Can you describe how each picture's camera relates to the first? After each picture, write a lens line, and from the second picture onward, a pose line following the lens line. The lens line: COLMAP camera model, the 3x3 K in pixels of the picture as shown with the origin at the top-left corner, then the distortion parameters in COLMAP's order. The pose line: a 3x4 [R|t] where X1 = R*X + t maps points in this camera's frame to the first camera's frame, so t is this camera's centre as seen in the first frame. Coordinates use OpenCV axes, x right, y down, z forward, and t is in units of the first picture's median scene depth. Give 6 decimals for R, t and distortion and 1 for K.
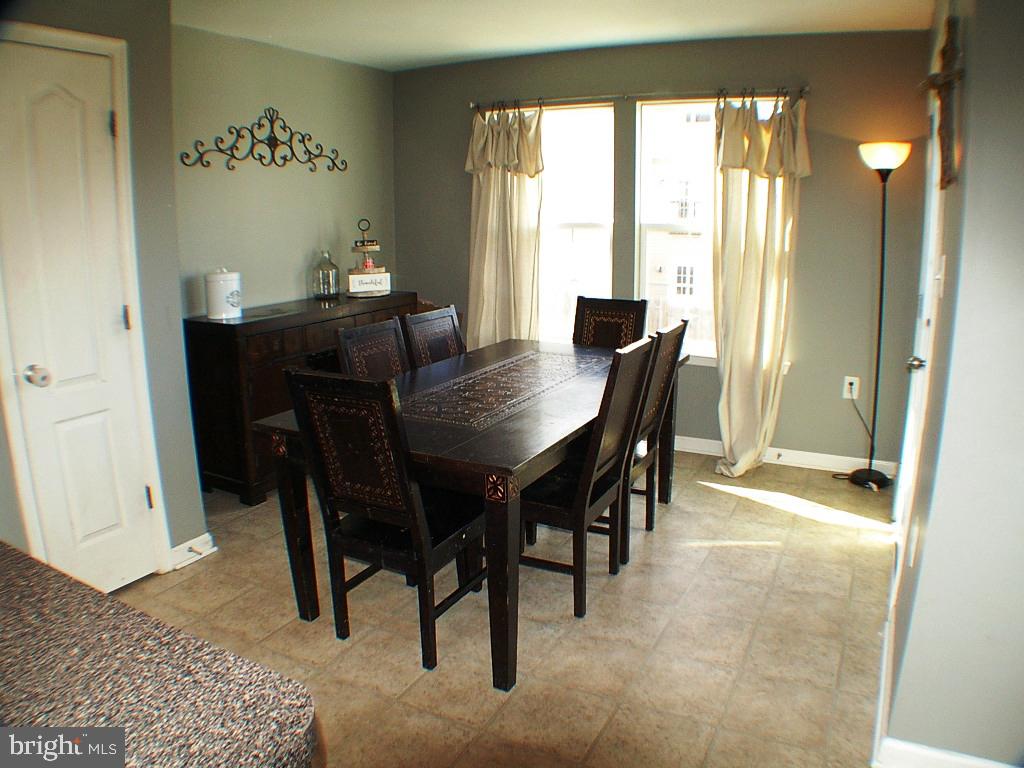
lens RADIAL K [[722.8, 0, 514.7], [0, 722.8, 379.3], [0, 0, 1]] dist [-0.230242, 0.088699]
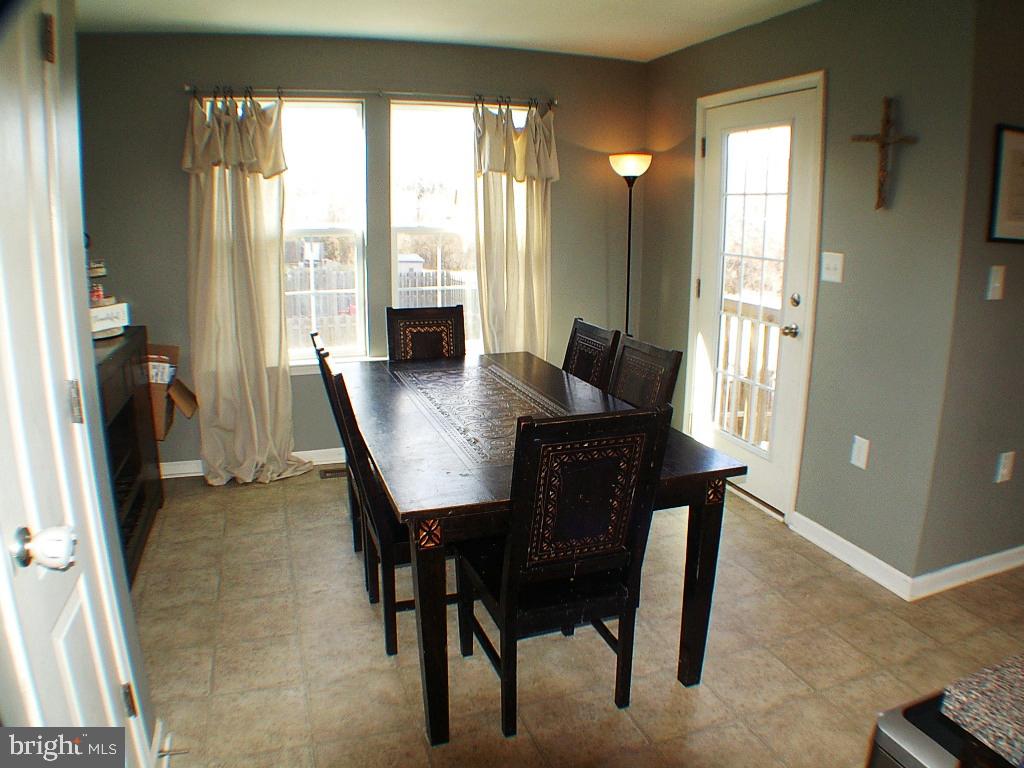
lens RADIAL K [[722.8, 0, 514.7], [0, 722.8, 379.3], [0, 0, 1]] dist [-0.230242, 0.088699]
pose [[0.673622, -0.153488, 0.722963, -0.484328], [0.157344, 0.985556, 0.062632, -0.058883], [-0.722133, 0.071564, 0.688042, 0.264921]]
